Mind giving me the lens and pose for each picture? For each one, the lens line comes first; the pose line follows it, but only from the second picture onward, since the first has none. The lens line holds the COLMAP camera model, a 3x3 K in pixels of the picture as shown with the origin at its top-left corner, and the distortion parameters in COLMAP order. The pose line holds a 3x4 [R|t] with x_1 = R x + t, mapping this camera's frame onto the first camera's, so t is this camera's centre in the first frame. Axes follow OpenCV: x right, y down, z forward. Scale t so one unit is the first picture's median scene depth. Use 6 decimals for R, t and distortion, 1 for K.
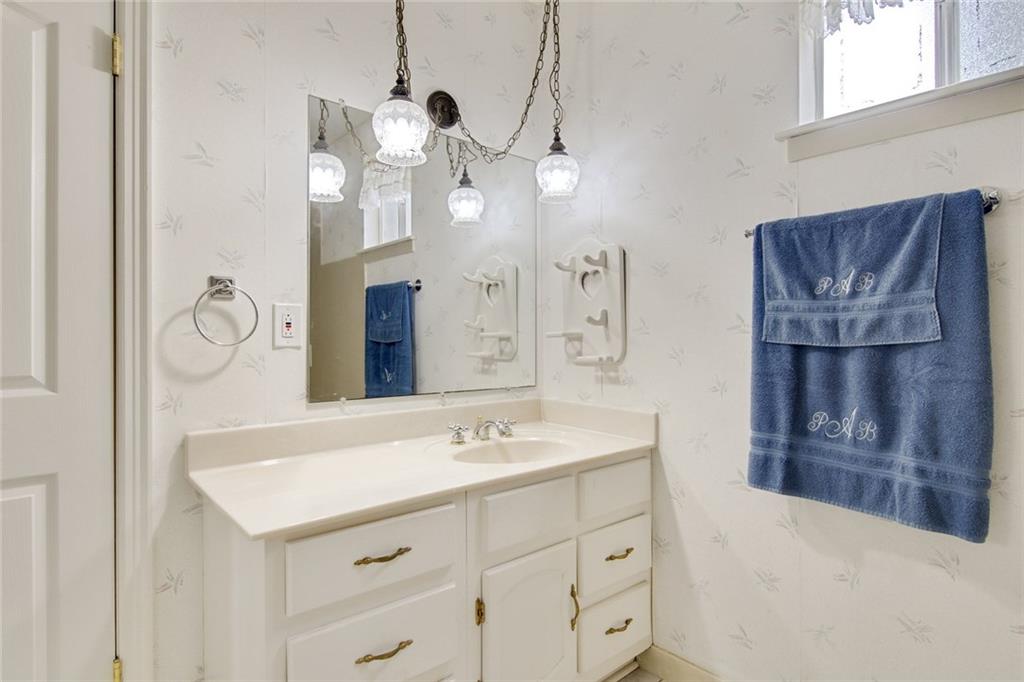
lens RADIAL K [[552.3, 0, 511.3], [0, 552.3, 331.6], [0, 0, 1]] dist [0.000620, -0.000142]
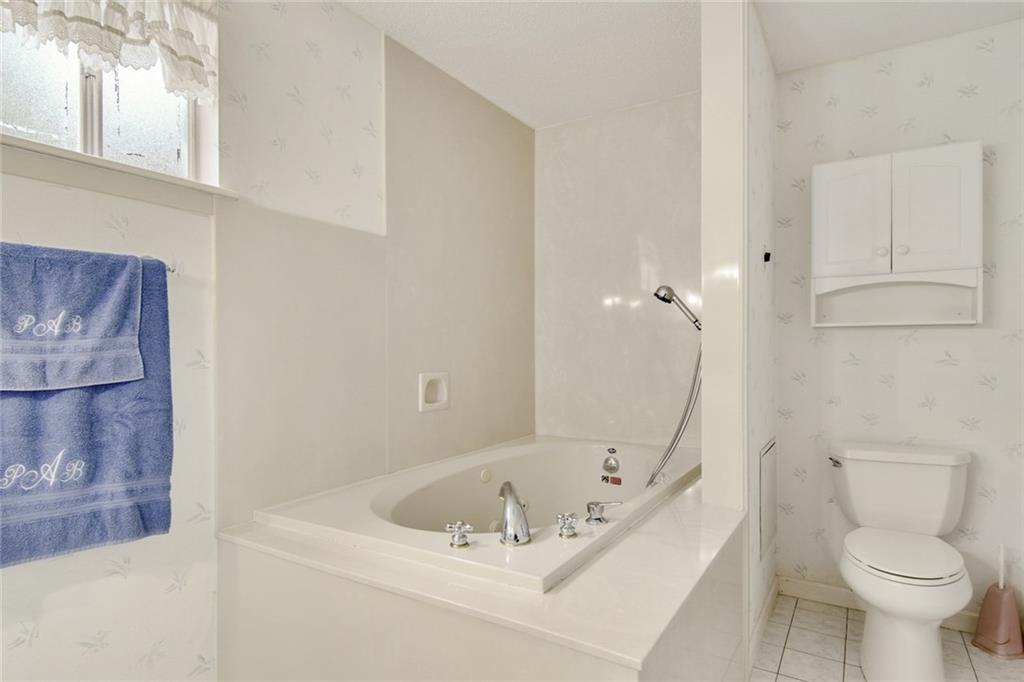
lens RADIAL K [[552.3, 0, 512.2], [0, 552.3, 350.3], [0, 0, 1]] dist [0.000620, -0.000142]
pose [[-0.289168, 0.005732, 0.957261, -0.565094], [0.000612, 0.999983, -0.005803, -0.036004], [-0.957278, -0.001092, -0.289167, 0.524165]]
